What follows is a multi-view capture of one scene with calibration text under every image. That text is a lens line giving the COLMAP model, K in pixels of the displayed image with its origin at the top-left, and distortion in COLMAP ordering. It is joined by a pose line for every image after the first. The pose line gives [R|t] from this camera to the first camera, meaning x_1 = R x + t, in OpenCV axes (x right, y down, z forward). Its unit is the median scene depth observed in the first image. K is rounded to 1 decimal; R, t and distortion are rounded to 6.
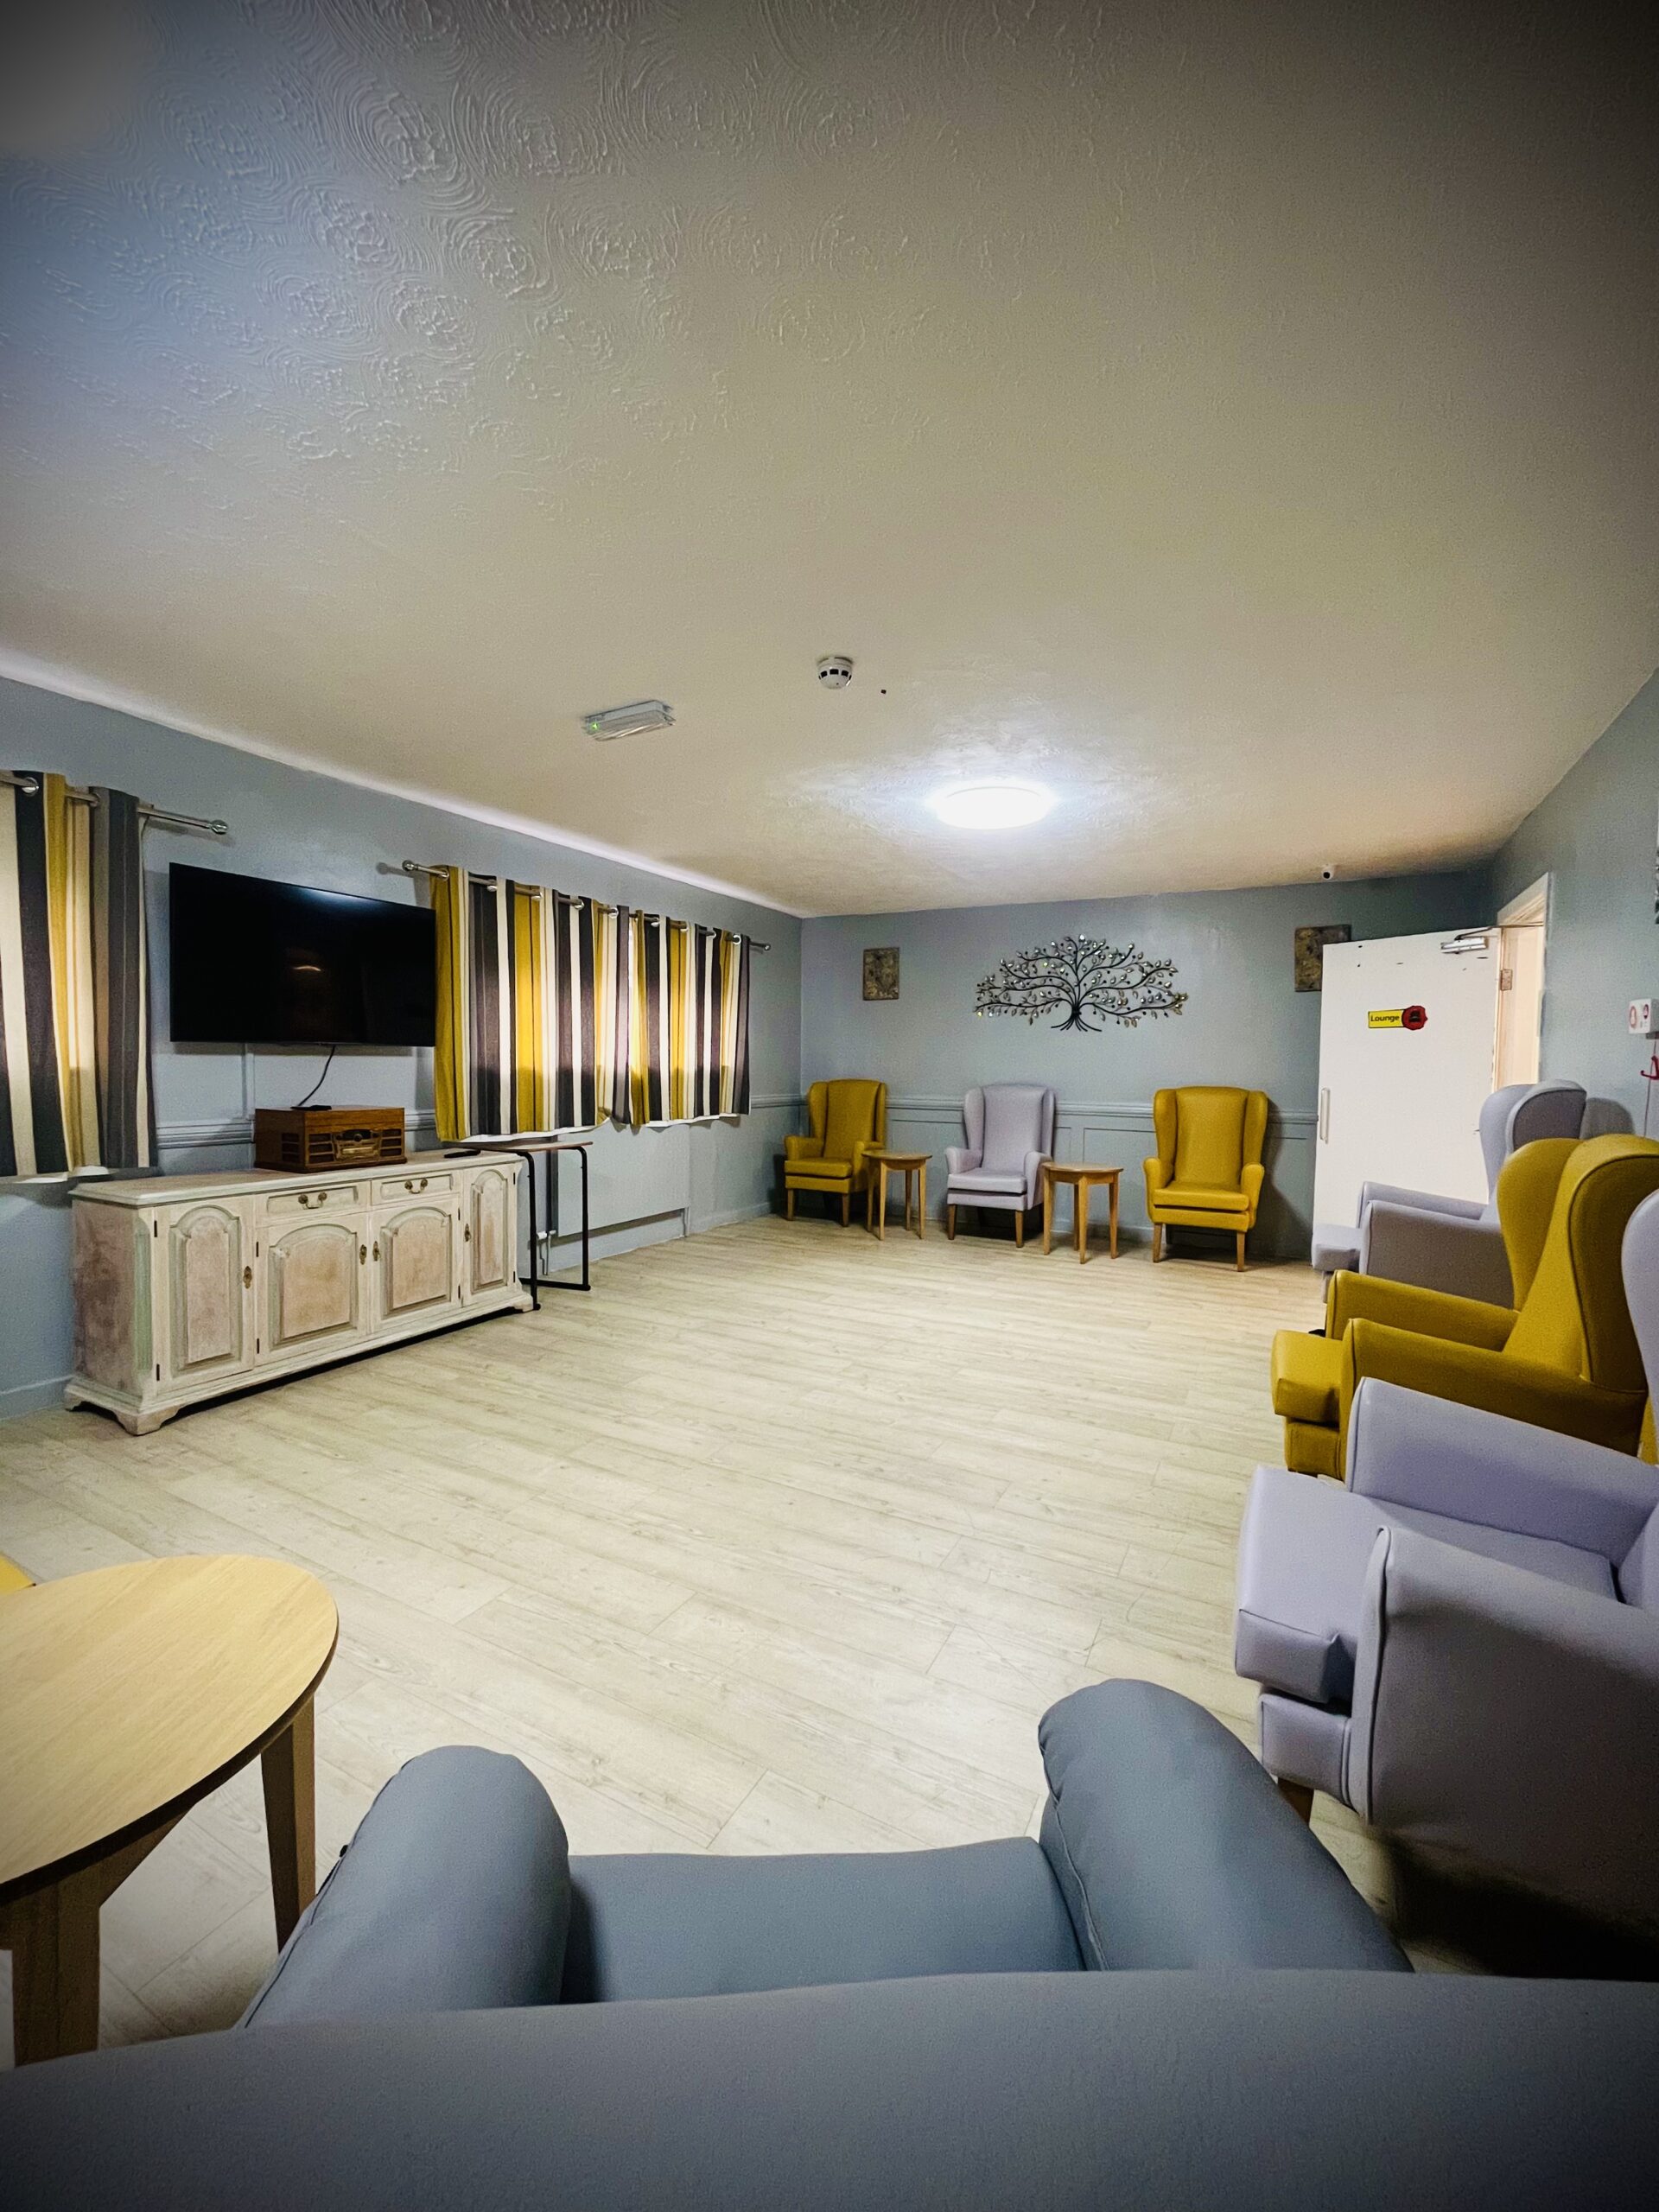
lens RADIAL K [[907.2, 0, 829.5], [0, 907.2, 1106.0], [0, 0, 1]] dist [-0.007974, 0.000011]
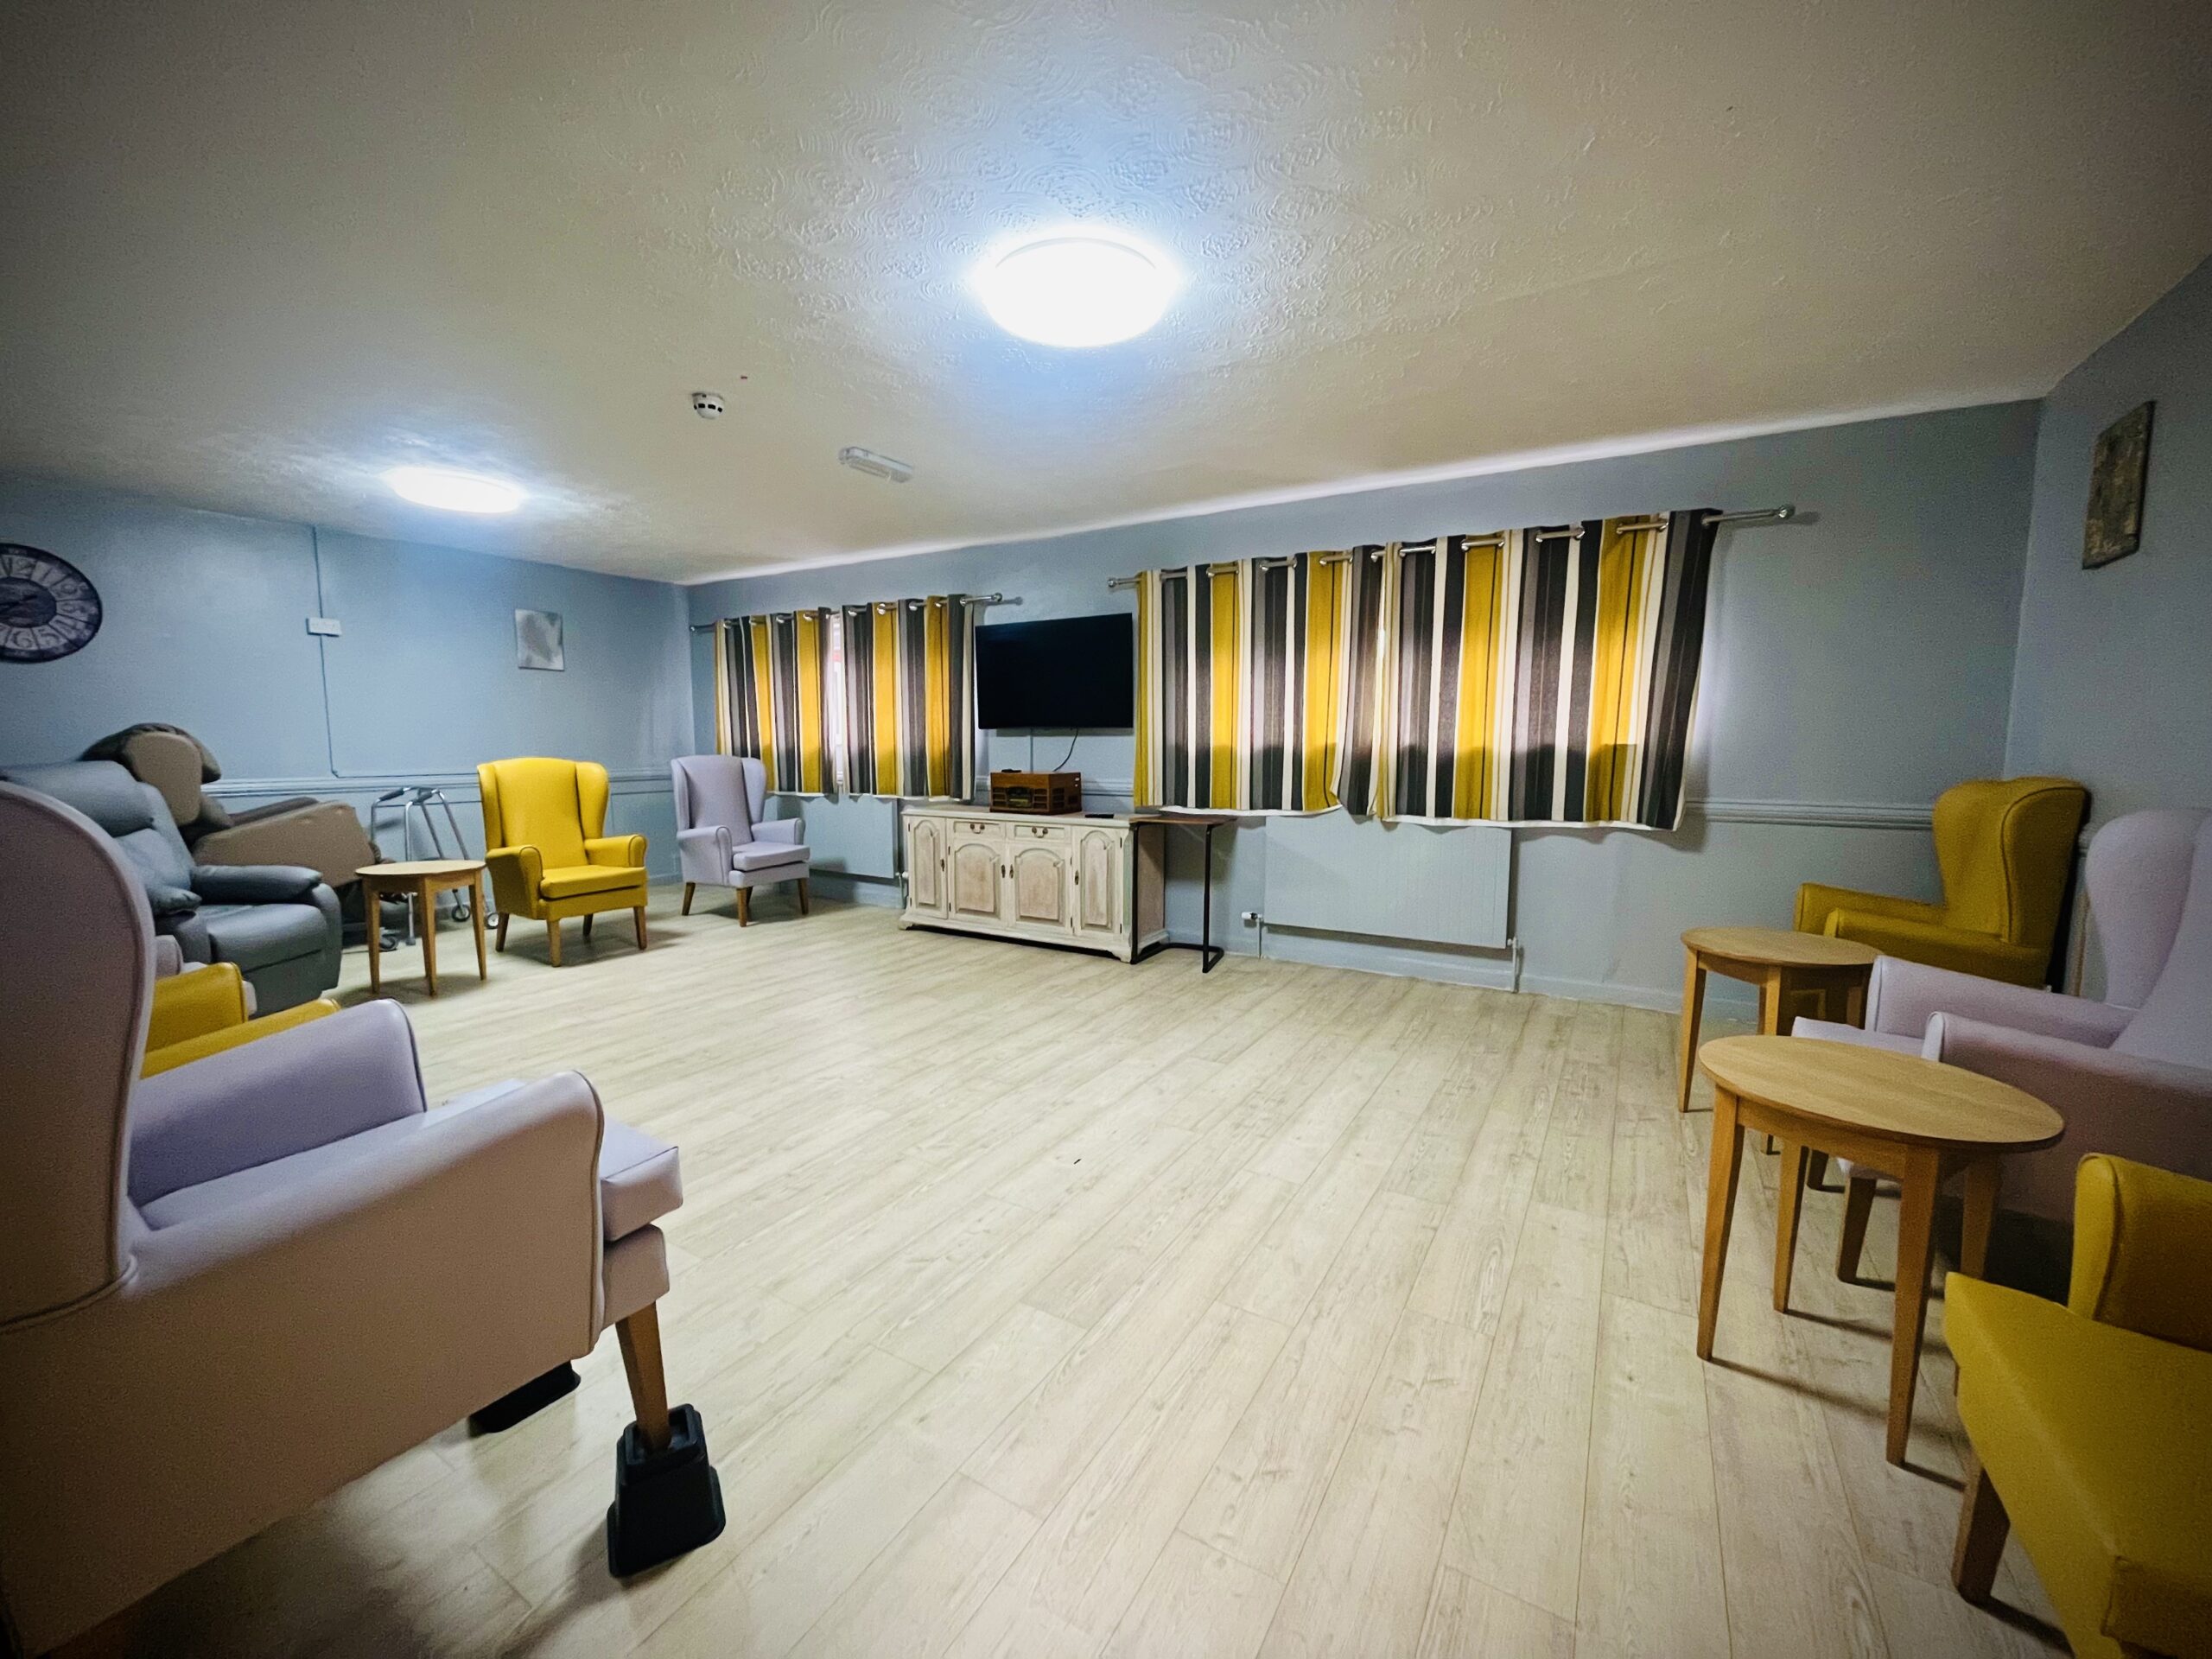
lens RADIAL K [[907.2, 0, 1106.0], [0, 907.2, 829.5], [0, 0, 1]] dist [-0.007974, 0.000011]
pose [[-0.071144, 0.083708, -0.993947, 0.849759], [-0.052643, 0.994769, 0.087545, -0.037385], [0.996076, 0.058552, -0.066366, 1.147390]]
